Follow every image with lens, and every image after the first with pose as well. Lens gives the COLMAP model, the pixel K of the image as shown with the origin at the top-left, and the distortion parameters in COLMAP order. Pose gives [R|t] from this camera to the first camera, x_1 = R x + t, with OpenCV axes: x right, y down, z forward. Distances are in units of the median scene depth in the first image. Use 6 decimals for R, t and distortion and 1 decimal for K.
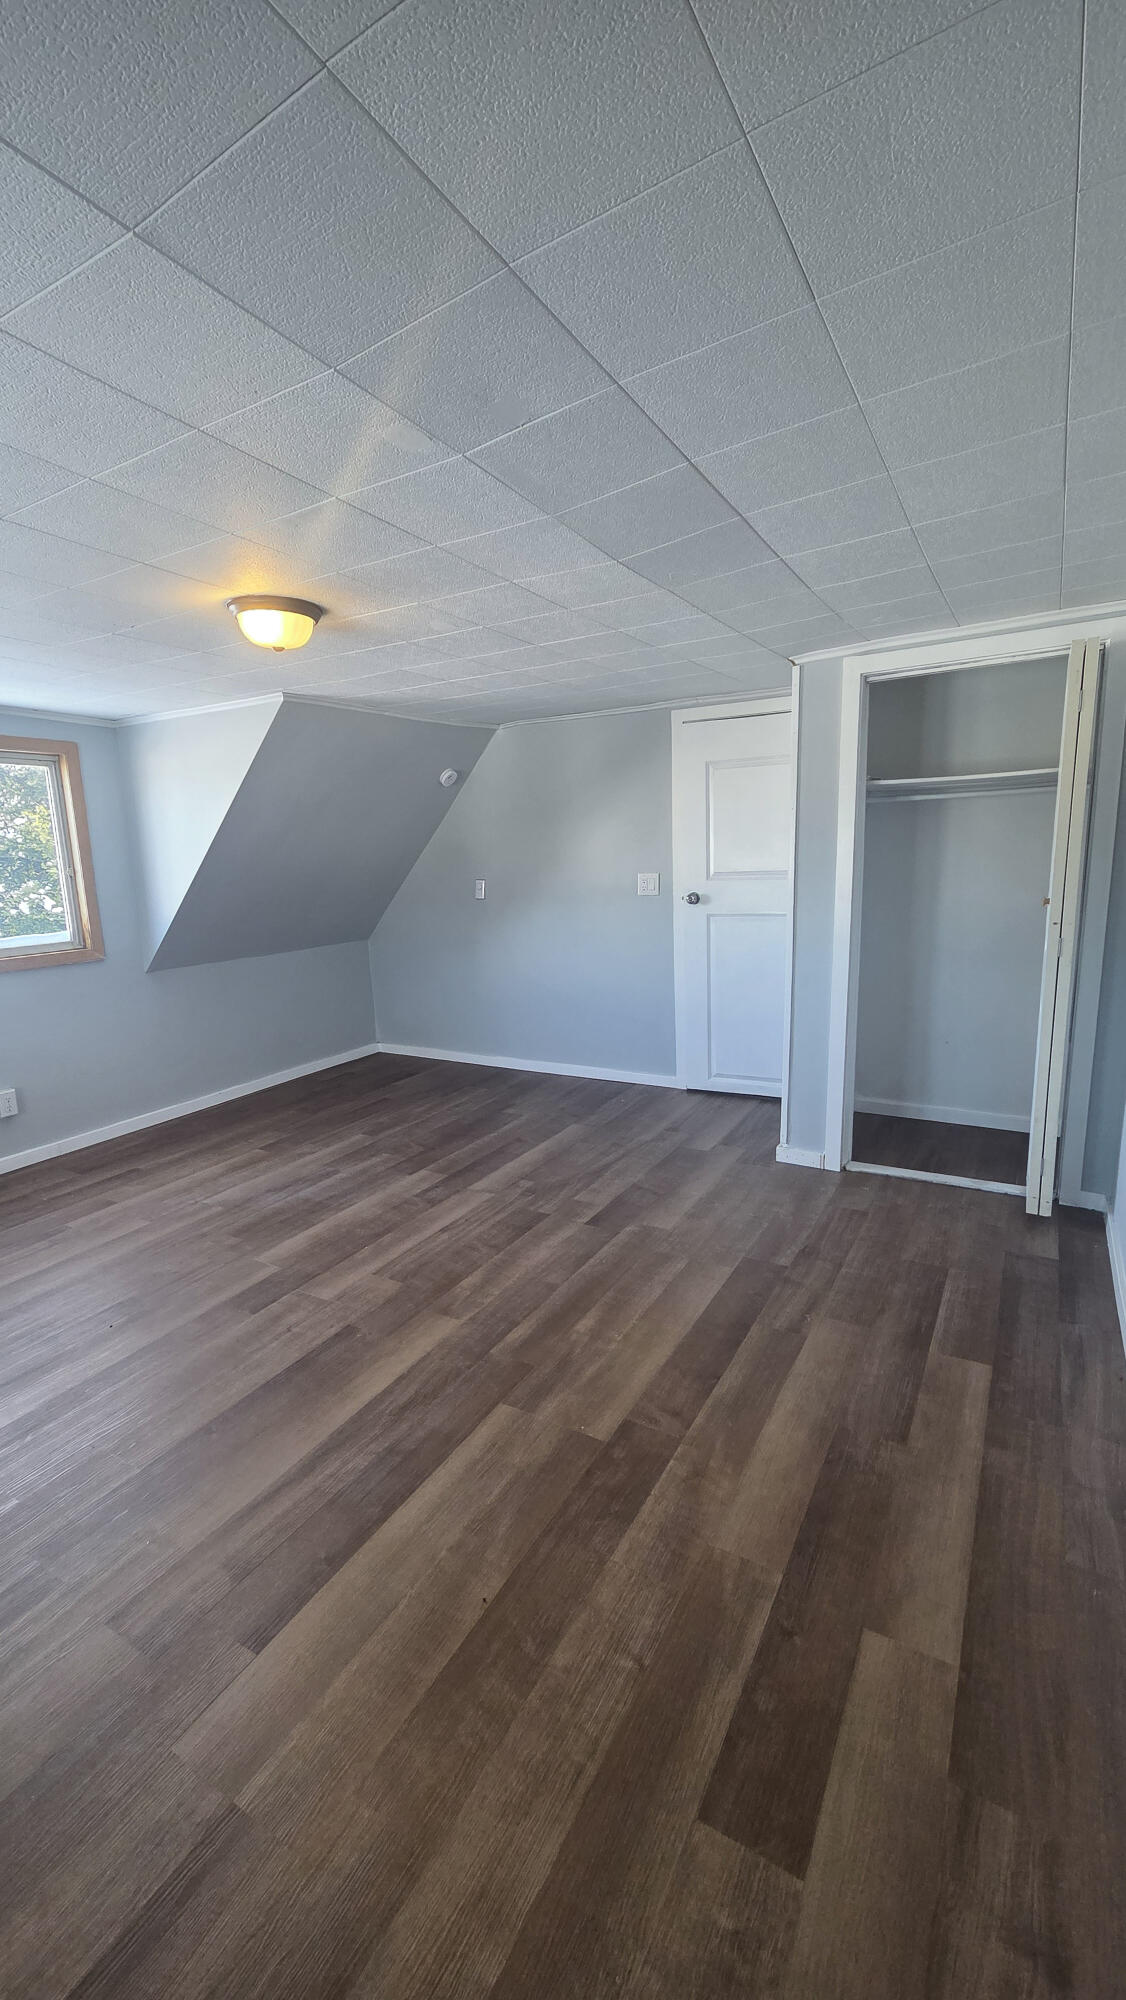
lens RADIAL K [[821.3, 0, 559.4], [0, 821.3, 1001.7], [0, 0, 1]] dist [0.007132, 0.000533]
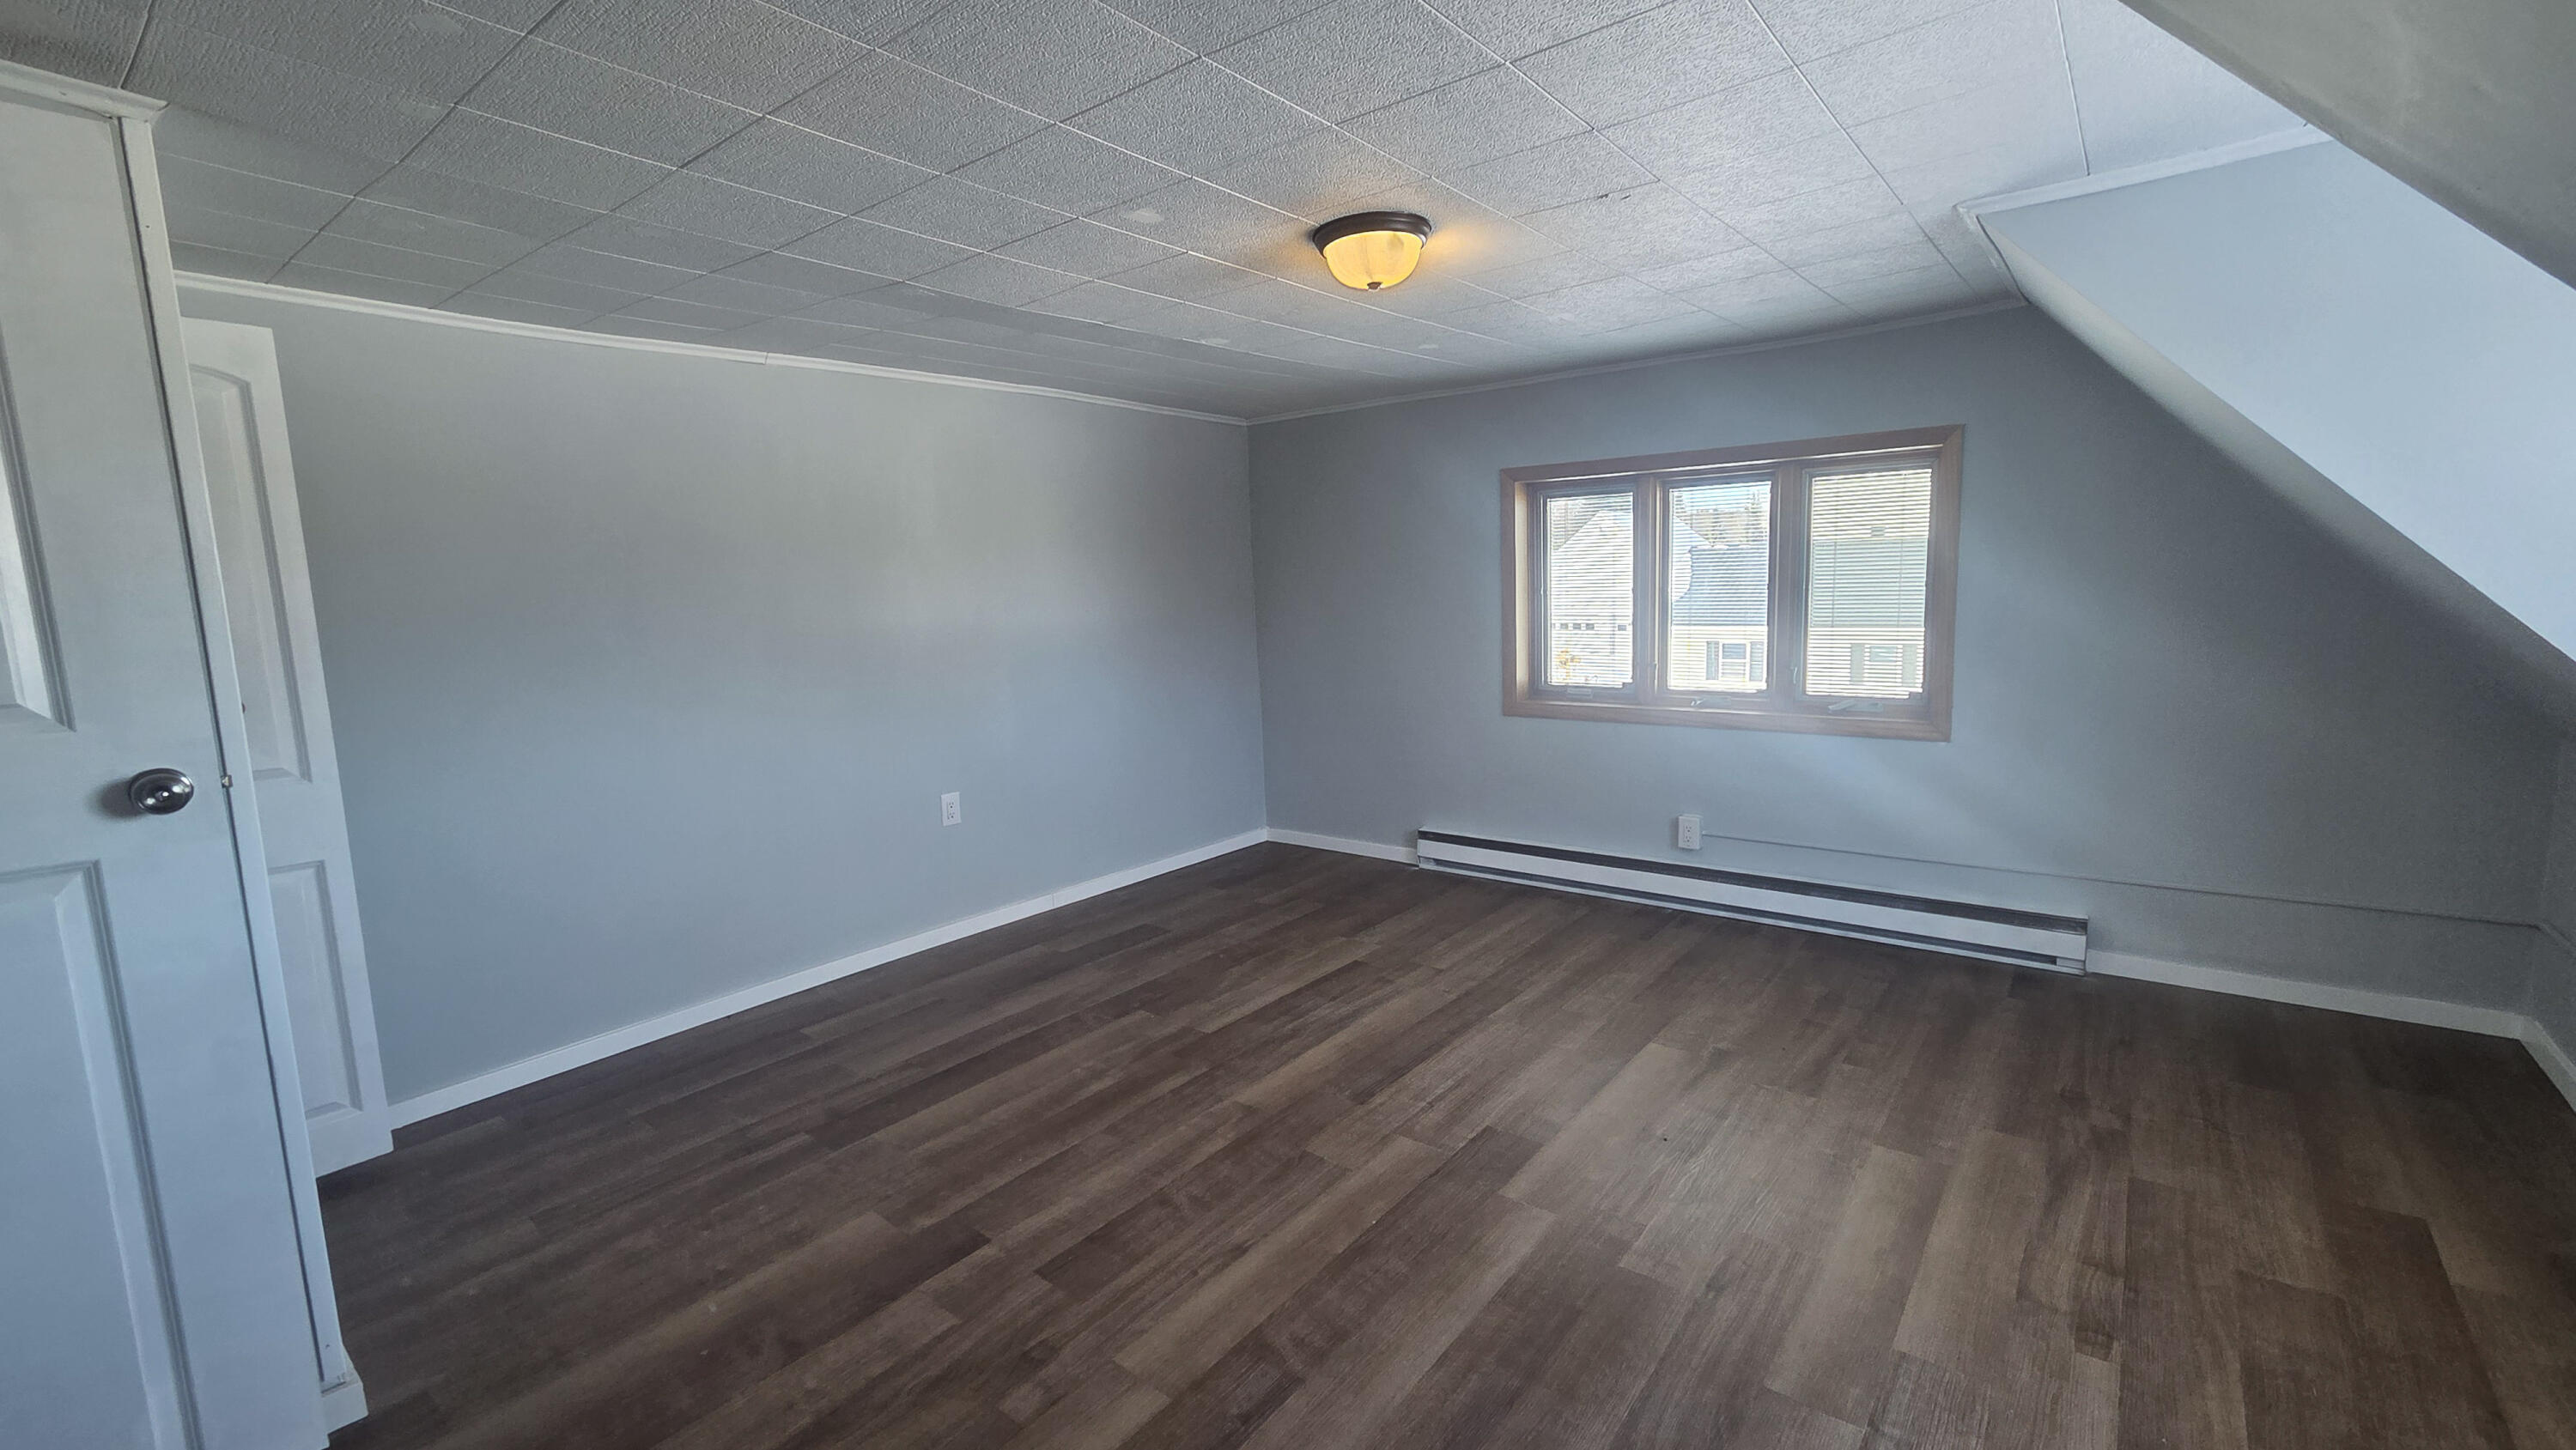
lens RADIAL K [[1057.7, 0, 1295.3], [0, 1057.7, 720.7], [0, 0, 1]] dist [0.007132, 0.000533]
pose [[-0.988307, 0.050147, 0.143996, -0.349334], [0.092168, 0.948788, 0.302171, -0.310141], [-0.121468, 0.311910, -0.942315, 1.832870]]
